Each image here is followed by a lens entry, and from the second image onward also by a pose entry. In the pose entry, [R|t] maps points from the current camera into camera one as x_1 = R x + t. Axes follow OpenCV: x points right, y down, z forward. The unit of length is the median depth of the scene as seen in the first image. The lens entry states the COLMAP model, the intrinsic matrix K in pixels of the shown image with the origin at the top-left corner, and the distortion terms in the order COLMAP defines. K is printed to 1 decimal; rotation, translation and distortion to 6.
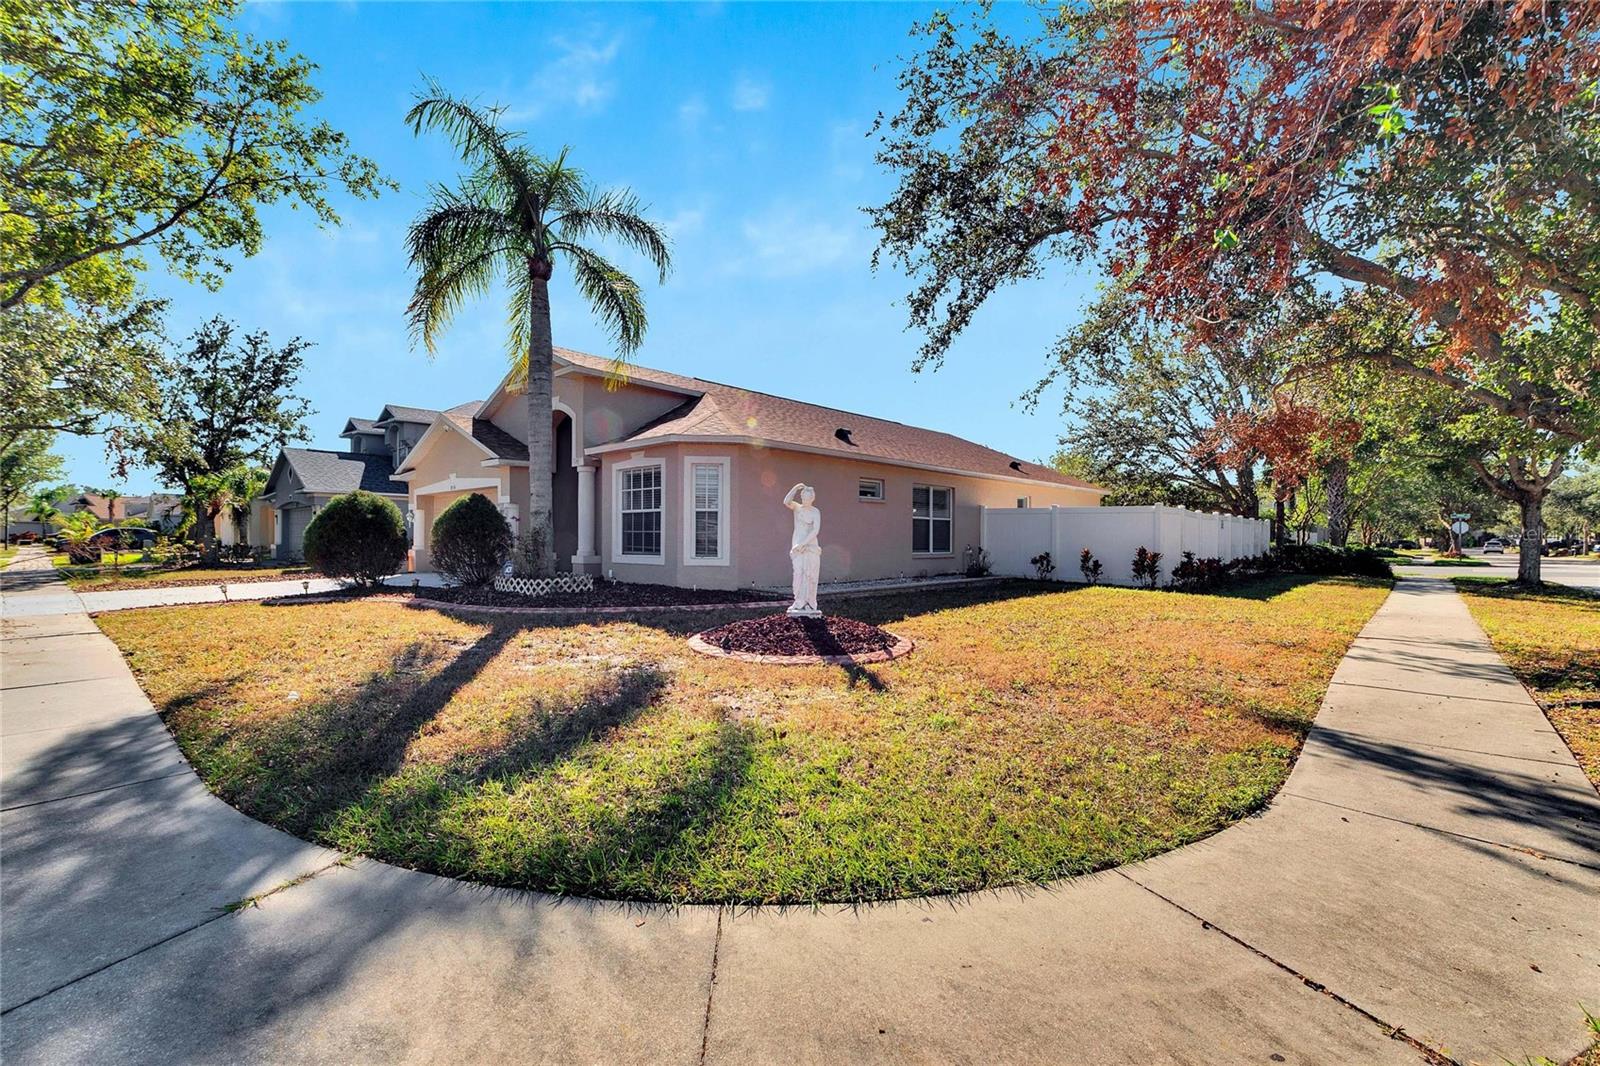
lens RADIAL K [[707.1, 0, 795.8], [0, 707.1, 553.7], [0, 0, 1]] dist [-0.001655, -0.001101]
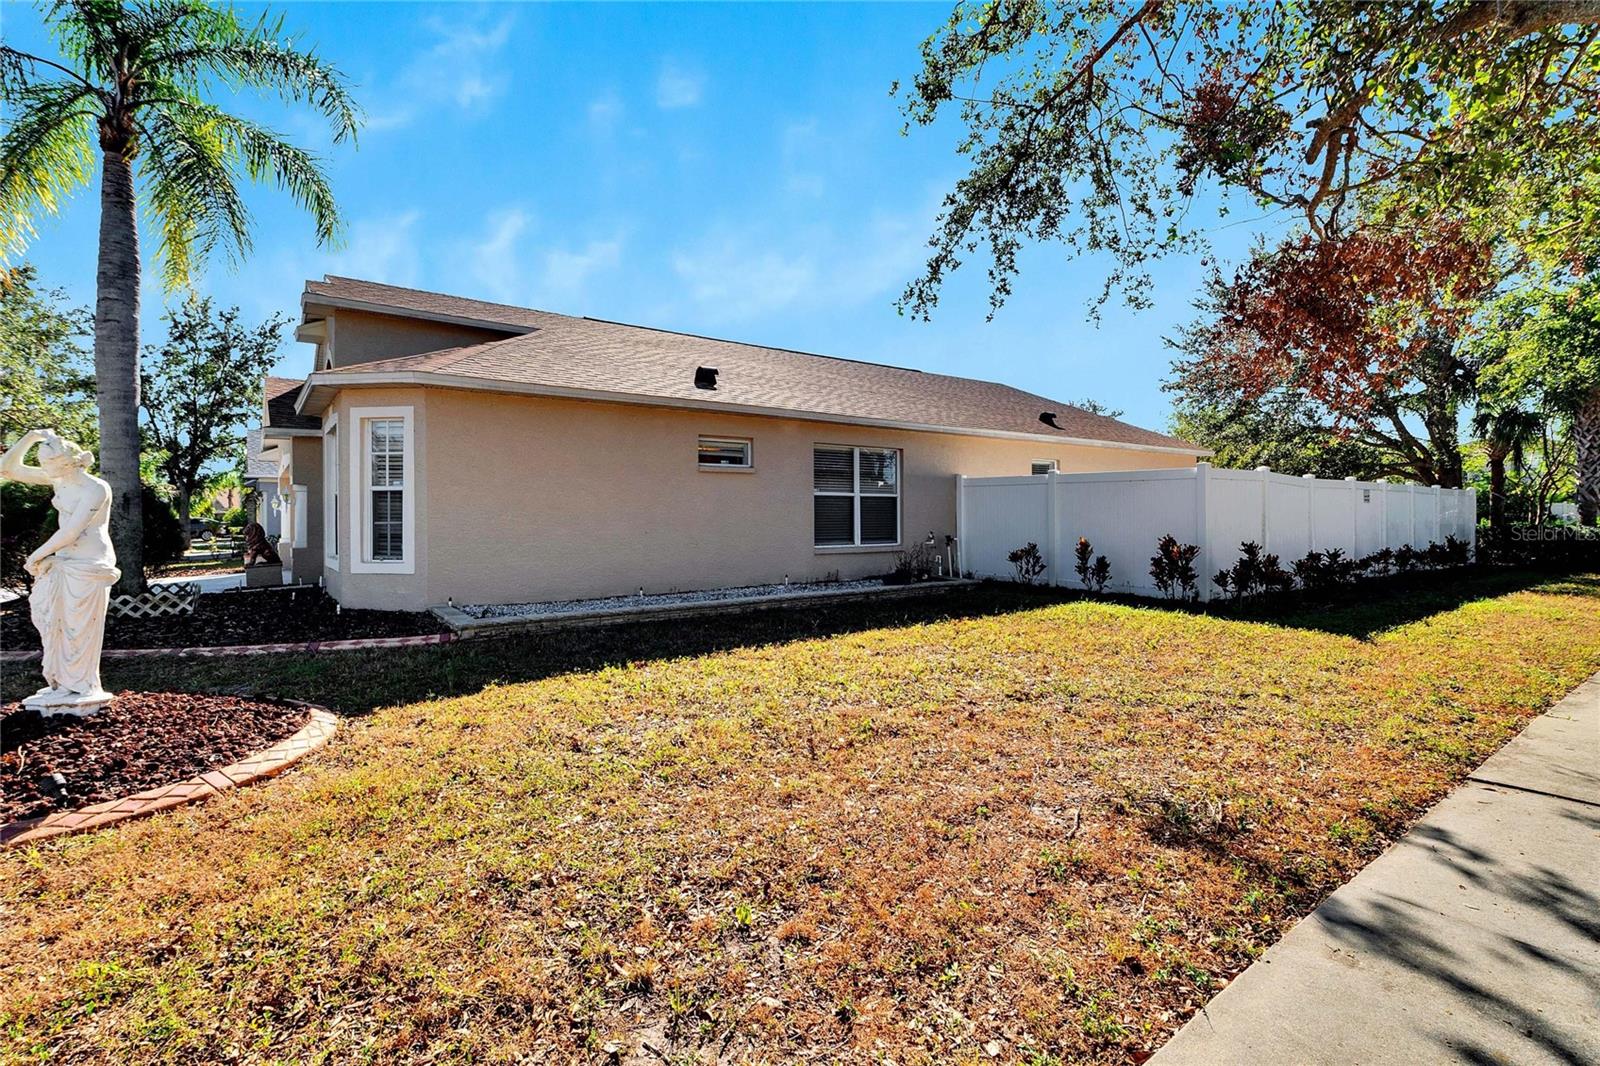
lens RADIAL K [[742.2, 0, 806.0], [0, 742.2, 513.0], [0, 0, 1]] dist [0.008619, 0.000106]
pose [[0.982340, -0.012242, -0.186706, 0.183727], [0.006874, 0.999545, -0.029373, -0.007508], [0.186980, 0.027571, 0.981977, 0.188292]]
